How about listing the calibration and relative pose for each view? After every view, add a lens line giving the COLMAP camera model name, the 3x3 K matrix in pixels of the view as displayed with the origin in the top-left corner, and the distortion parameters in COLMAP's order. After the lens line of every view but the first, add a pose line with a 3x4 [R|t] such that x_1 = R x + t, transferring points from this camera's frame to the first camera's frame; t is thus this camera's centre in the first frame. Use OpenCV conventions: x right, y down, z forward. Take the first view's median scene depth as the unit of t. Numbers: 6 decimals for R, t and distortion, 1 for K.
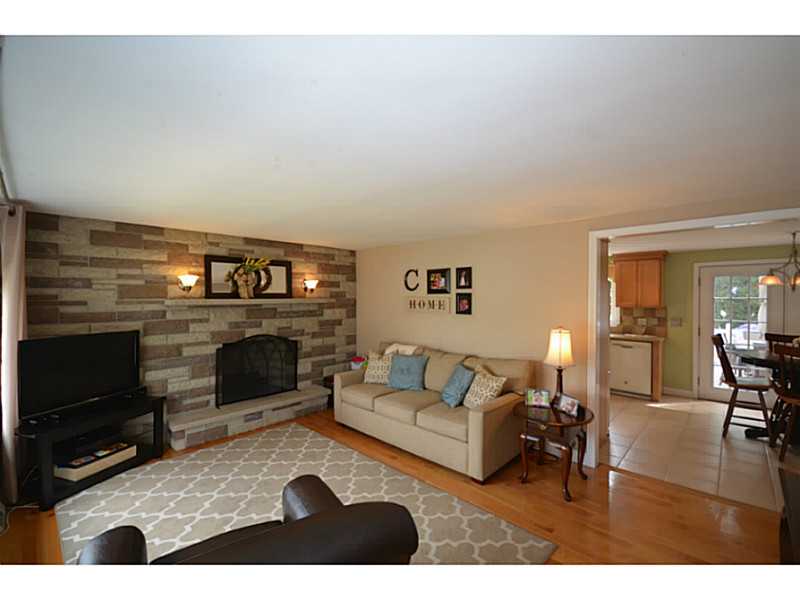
lens RADIAL K [[345.9, 0, 398.3], [0, 345.9, 297.9], [0, 0, 1]] dist [-0.002542, -0.000389]
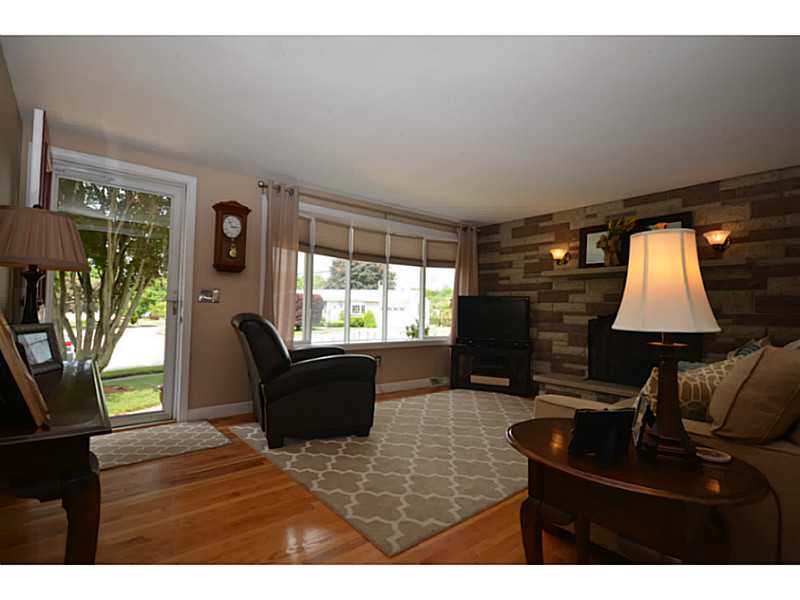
lens RADIAL K [[390.8, 0, 401.5], [0, 390.8, 298.9], [0, 0, 1]] dist [0.024716, 0.000286]
pose [[-0.112811, -0.027250, -0.993243, 0.694291], [-0.023957, 0.999408, -0.024698, 0.133499], [0.993328, 0.021009, -0.113397, 0.619979]]
